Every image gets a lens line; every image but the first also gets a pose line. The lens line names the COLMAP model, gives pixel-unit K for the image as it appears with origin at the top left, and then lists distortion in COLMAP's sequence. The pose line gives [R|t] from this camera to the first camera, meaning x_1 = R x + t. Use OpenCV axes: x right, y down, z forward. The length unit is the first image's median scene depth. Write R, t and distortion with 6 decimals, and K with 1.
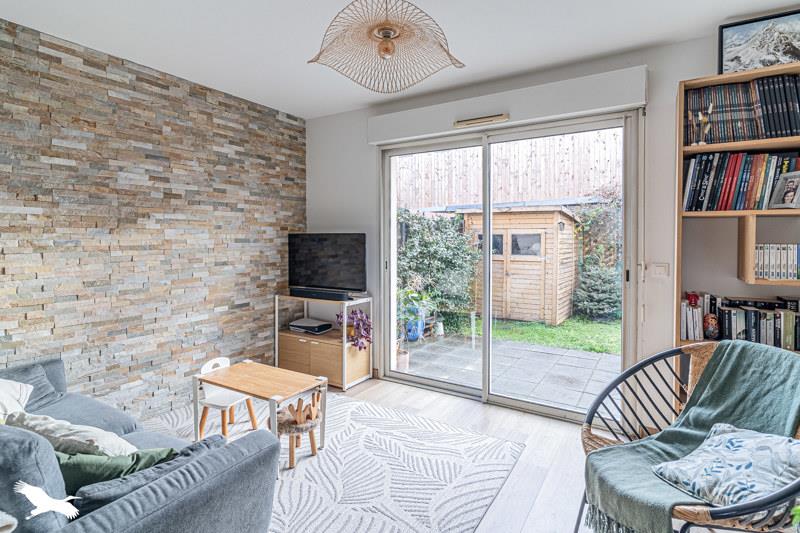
lens RADIAL K [[400.6, 0, 398.2], [0, 400.6, 239.5], [0, 0, 1]] dist [0.002324, 0.000233]
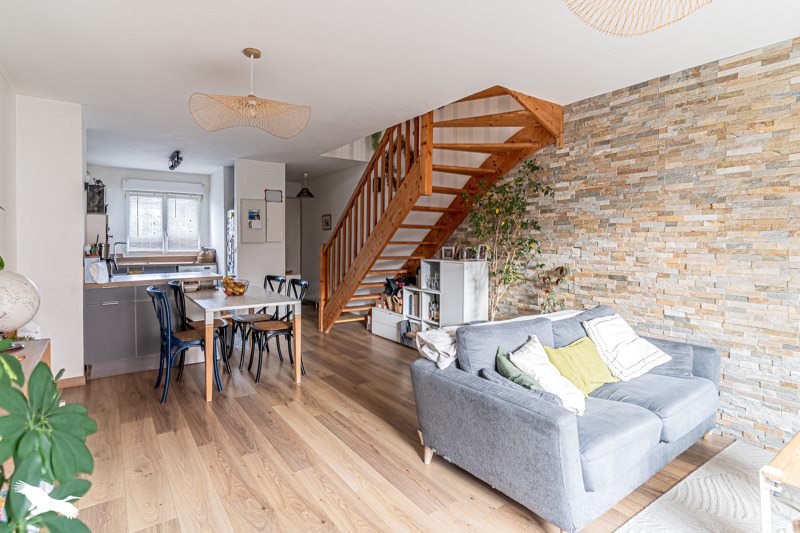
lens RADIAL K [[400.6, 0, 398.2], [0, 400.6, 239.5], [0, 0, 1]] dist [0.002324, 0.000233]
pose [[-0.355628, 0.001483, -0.934626, 0.482649], [-0.008389, 0.999953, 0.004779, -0.005502], [0.934590, 0.009540, -0.355599, 0.542173]]
